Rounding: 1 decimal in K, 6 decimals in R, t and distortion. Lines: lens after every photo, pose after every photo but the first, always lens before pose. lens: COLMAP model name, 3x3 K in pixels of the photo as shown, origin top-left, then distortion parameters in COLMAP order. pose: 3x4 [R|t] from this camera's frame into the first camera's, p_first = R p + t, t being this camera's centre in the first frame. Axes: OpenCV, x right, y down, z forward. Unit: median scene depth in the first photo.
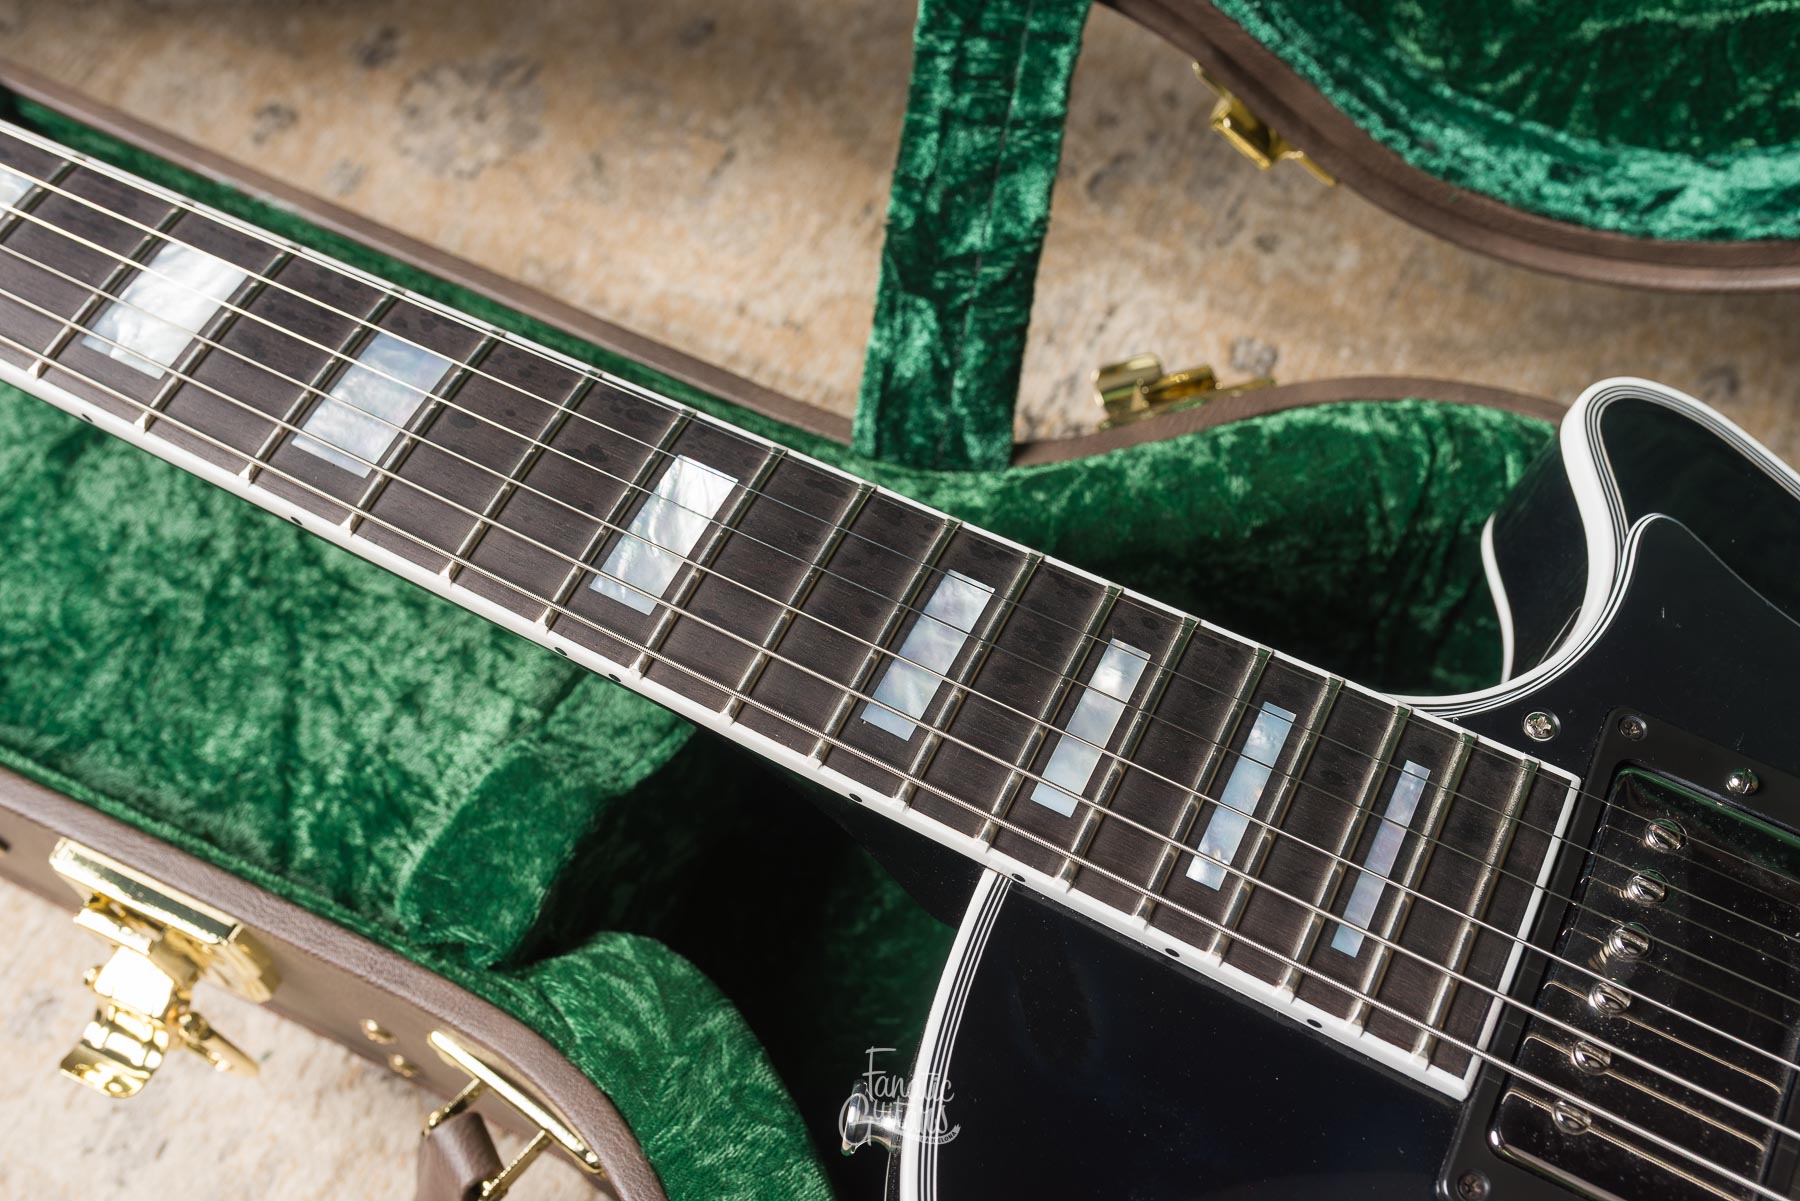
lens RADIAL K [[1810.7, 0, 908.5], [0, 1810.7, 602.0], [0, 0, 1]] dist [0.004111, 0.003310]
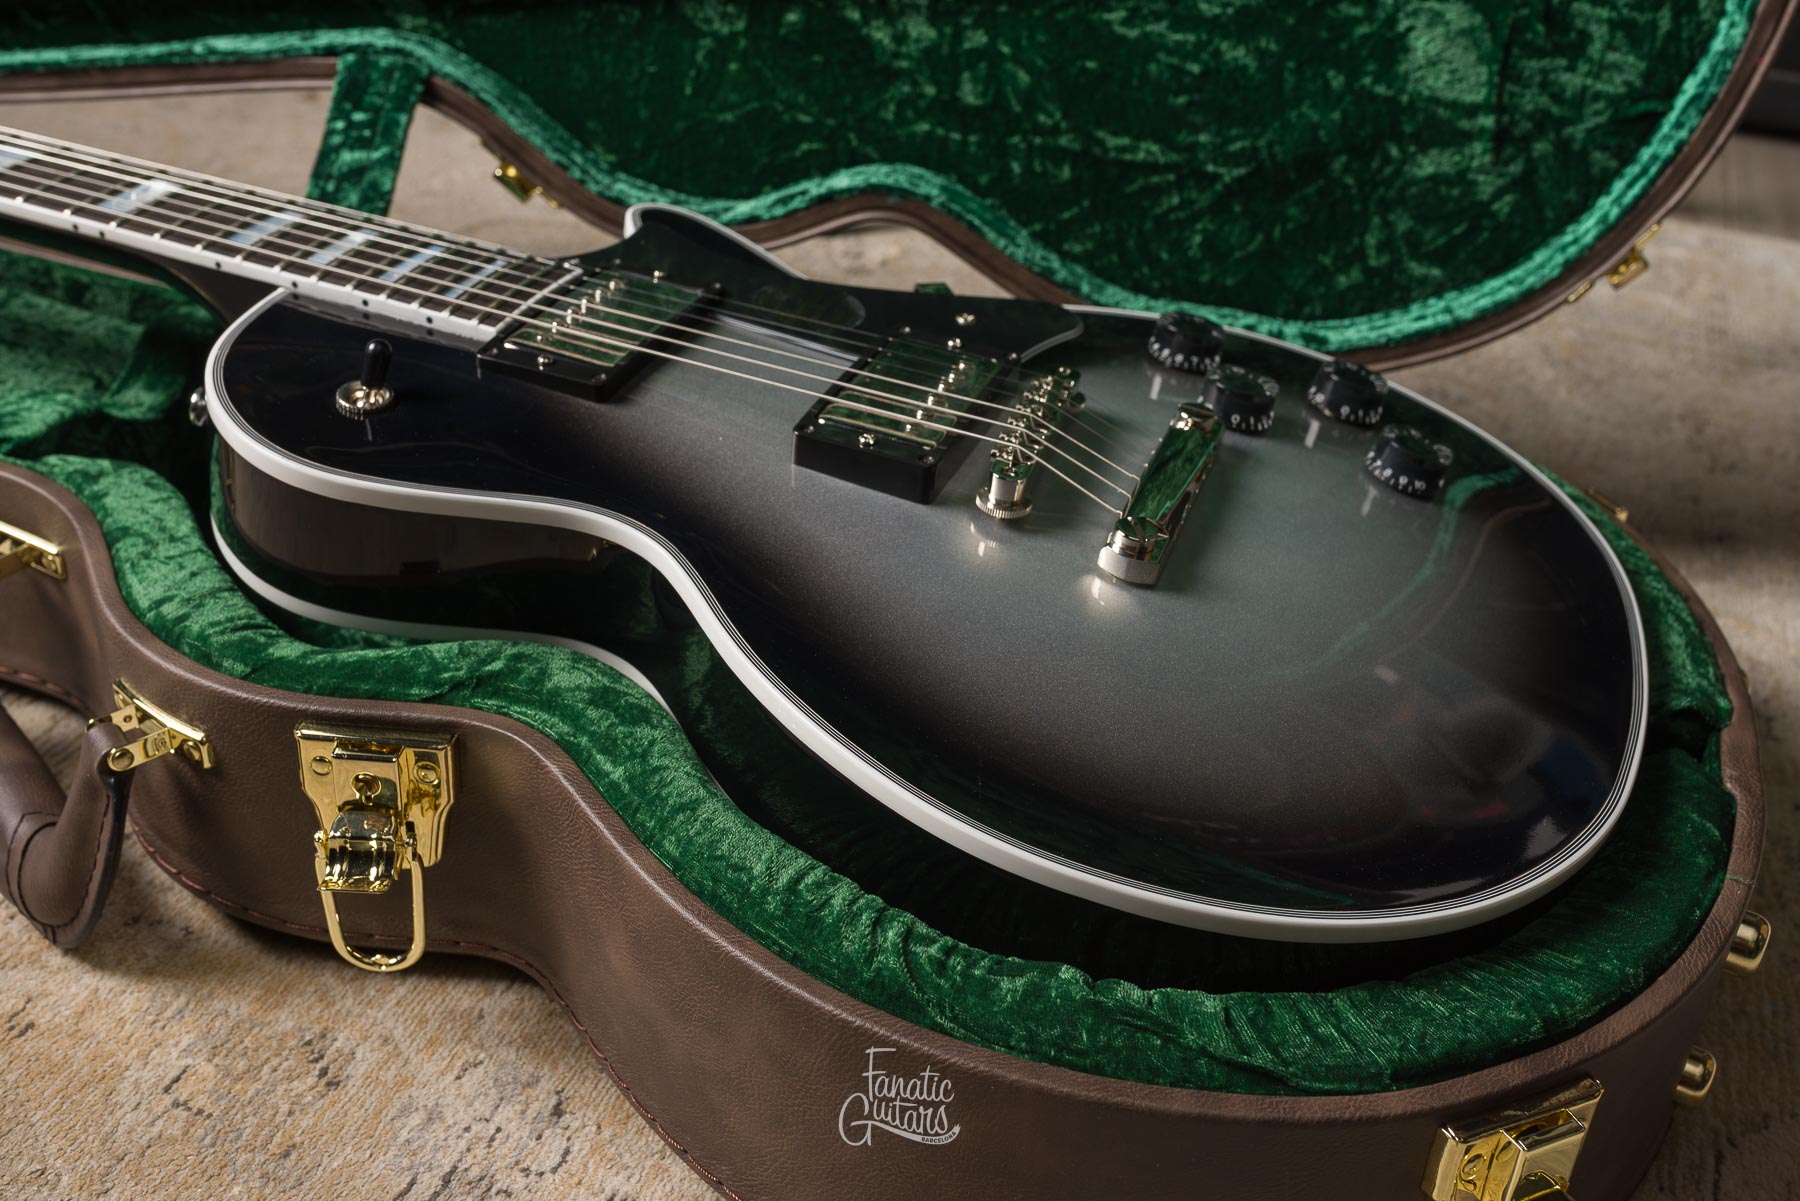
lens RADIAL K [[1861.9, 0, 899.1], [0, 1861.9, 594.9], [0, 0, 1]] dist [0.002482, -0.002337]
pose [[0.987847, 0.016544, 0.154546, 0.302533], [0.059525, 0.878243, -0.474495, 1.092803], [-0.143579, 0.477928, 0.866585, -0.543912]]
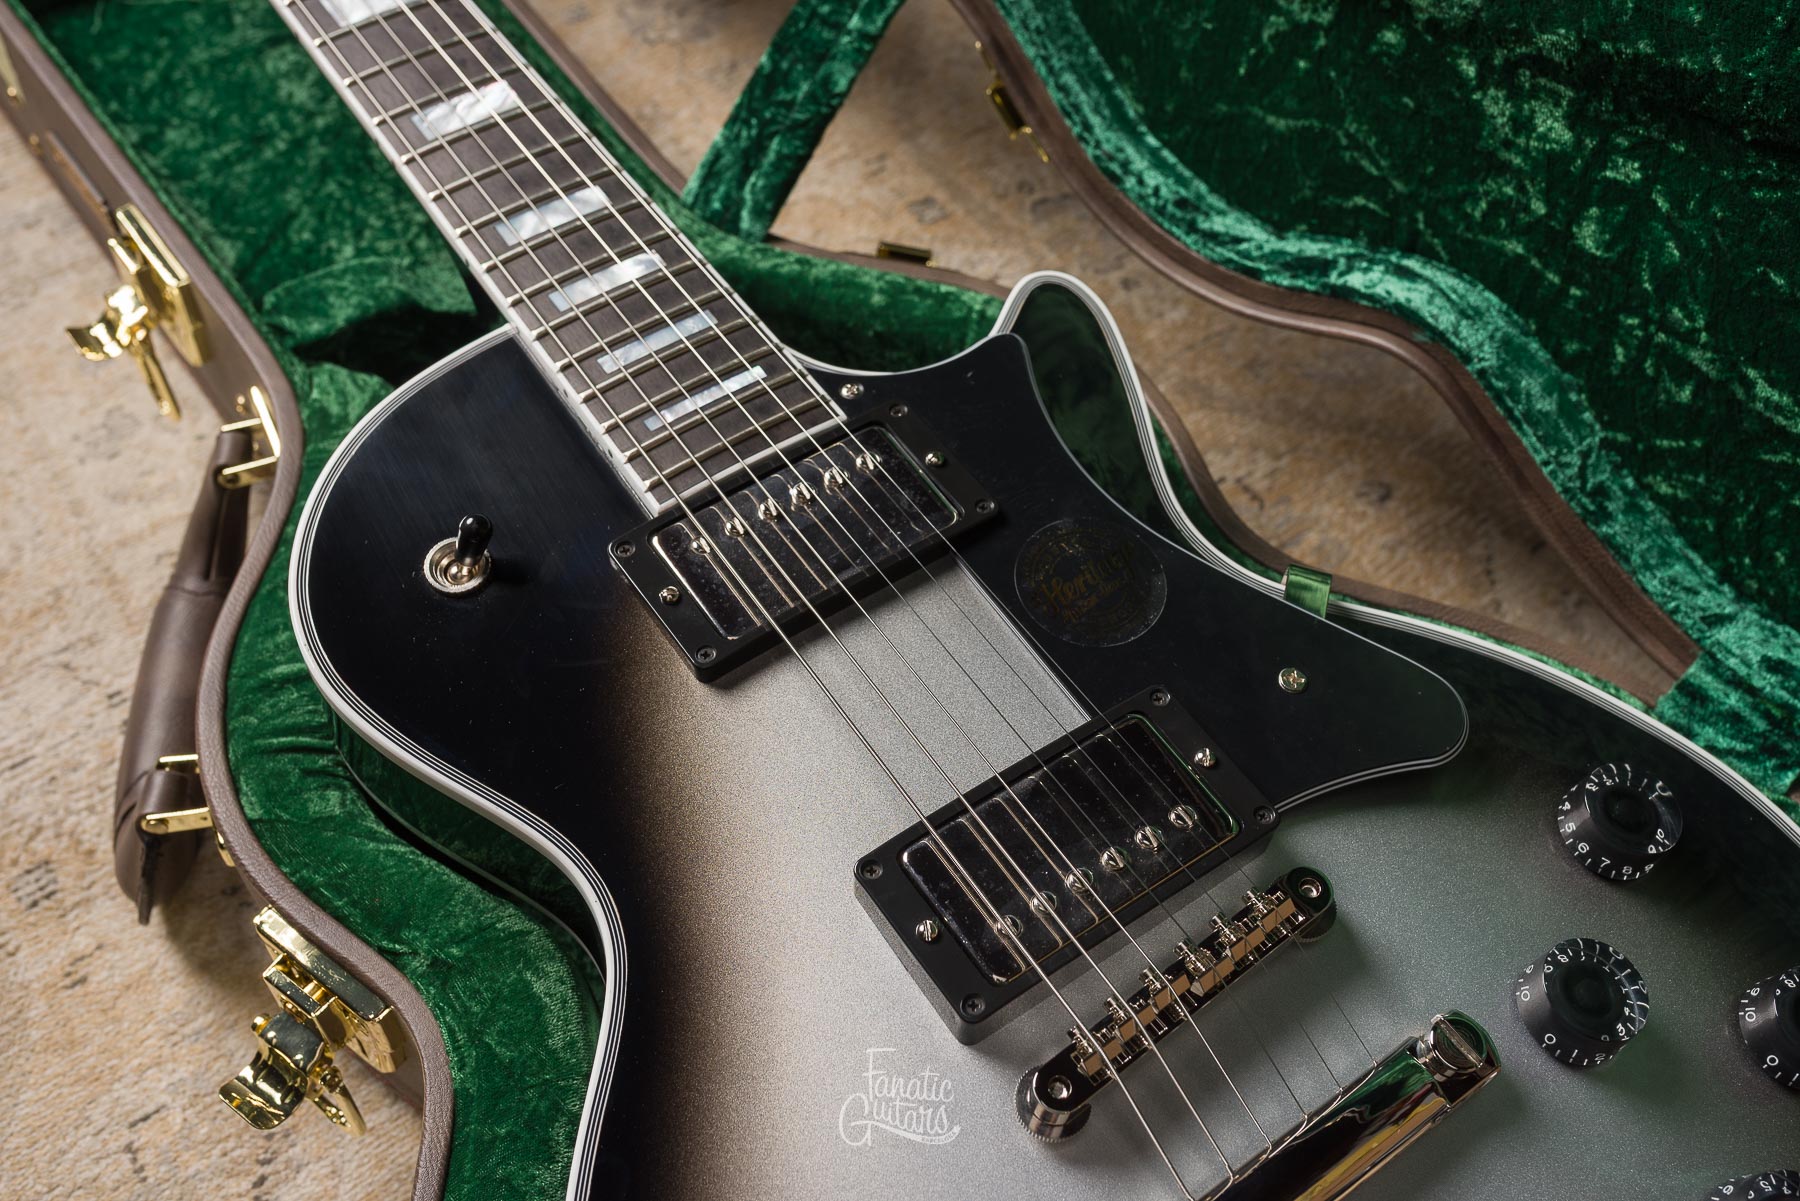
lens RADIAL K [[1782.2, 0, 897.3], [0, 1782.2, 597.6], [0, 0, 1]] dist [0.001545, -0.001120]
pose [[0.883324, 0.412069, -0.223468, 0.618770], [-0.436221, 0.897109, -0.070047, 0.247293], [0.171611, 0.159355, 0.972191, -0.372502]]
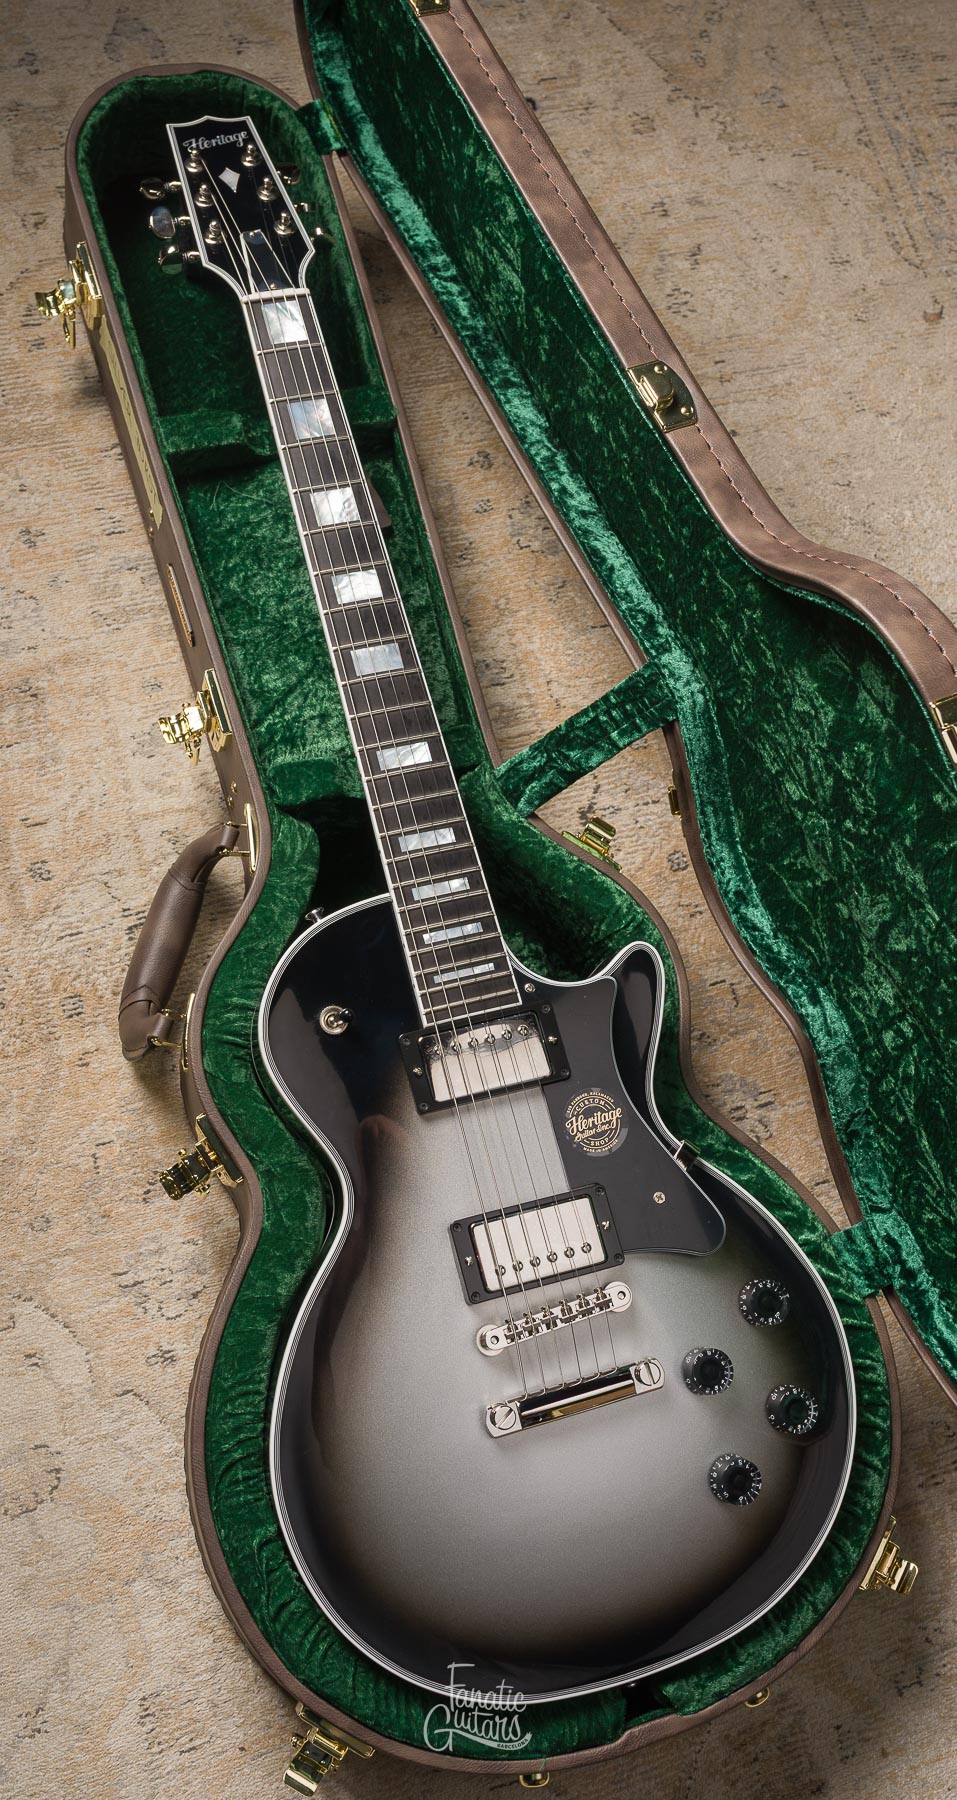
lens RADIAL K [[1797.3, 0, 479.0], [0, 1797.3, 890.9], [0, 0, 1]] dist [0.000085, -0.005220]
pose [[0.663092, 0.743802, -0.084068, 0.331924], [-0.727426, 0.666798, 0.161964, -0.404518], [0.176525, -0.046244, 0.983209, -1.770908]]
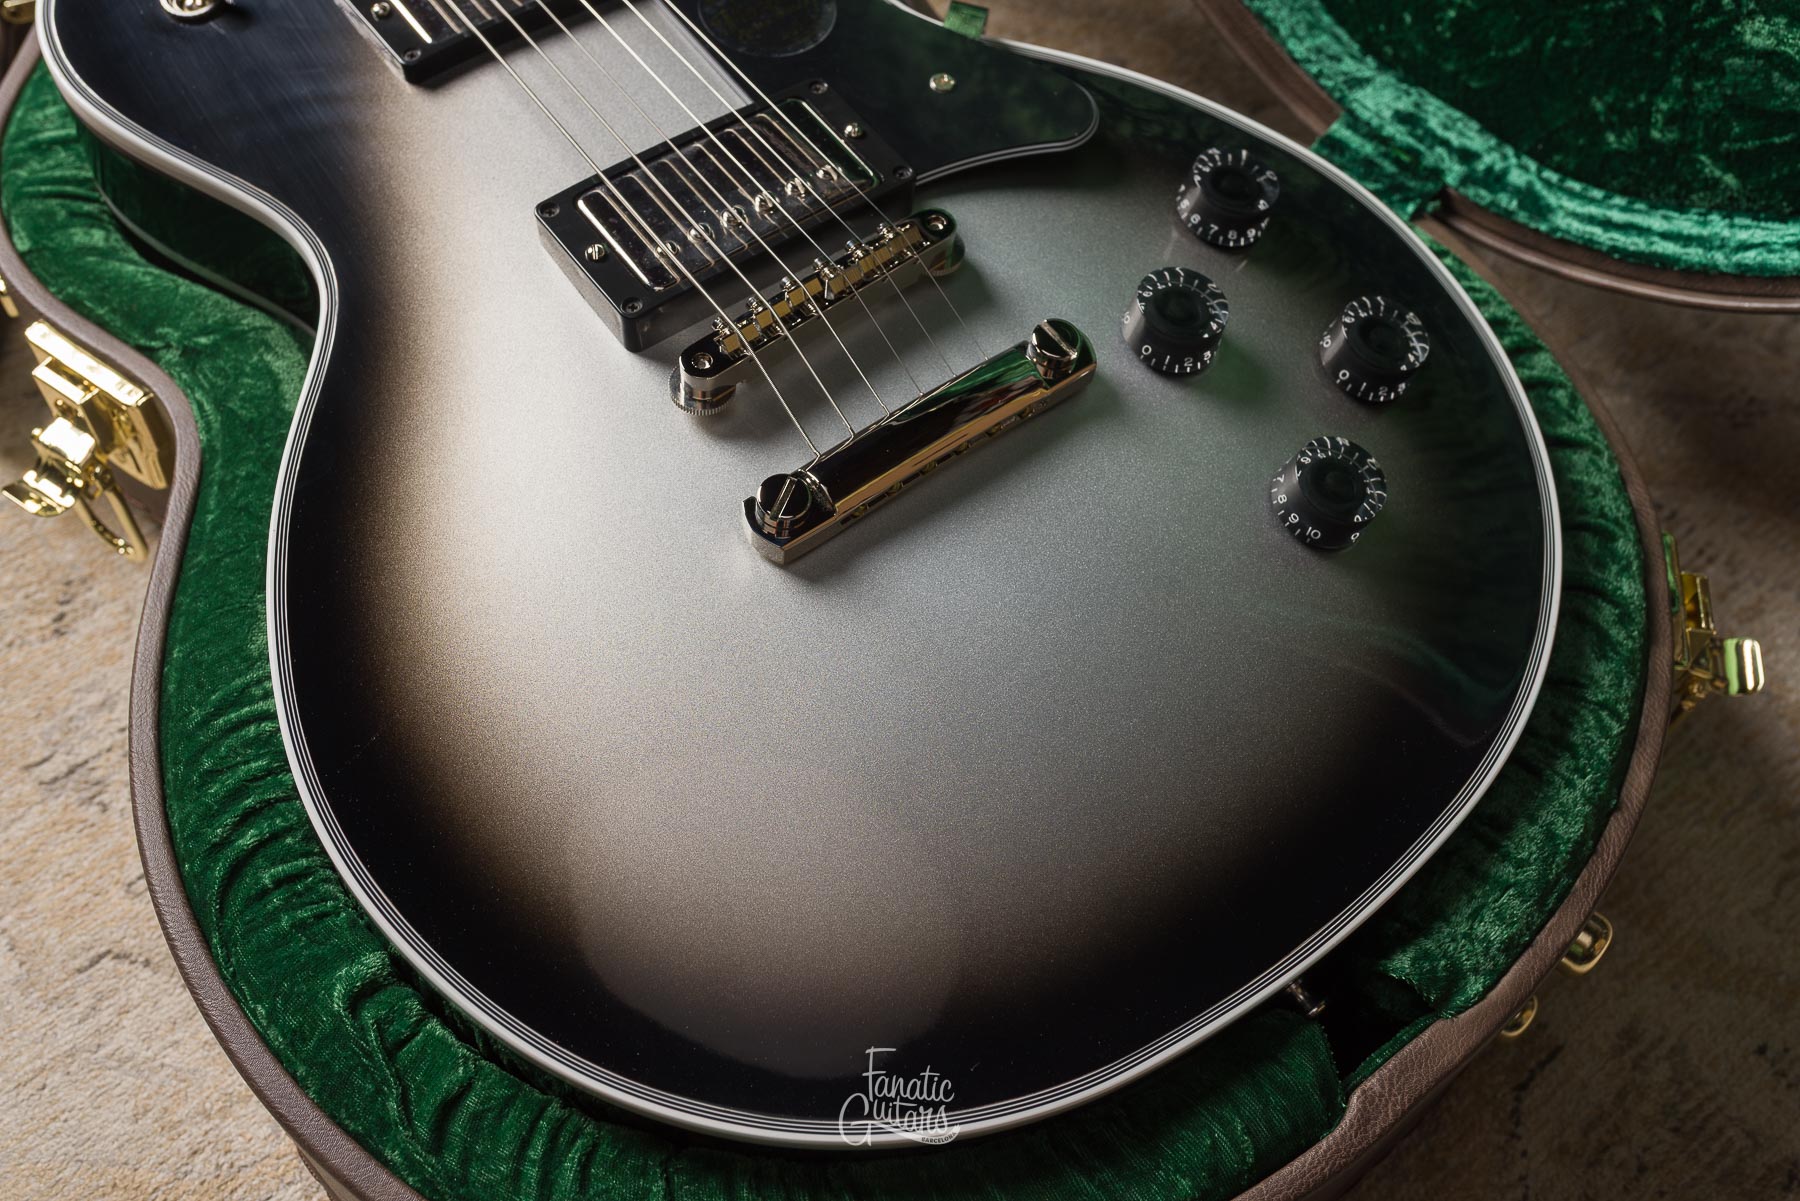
lens RADIAL K [[1782.2, 0, 897.3], [0, 1782.2, 597.6], [0, 0, 1]] dist [0.001545, -0.001120]
pose [[0.899920, 0.401056, -0.171166, 0.936663], [-0.412063, 0.910560, -0.032943, 0.489625], [0.142645, 0.100177, 0.984691, -0.443816]]
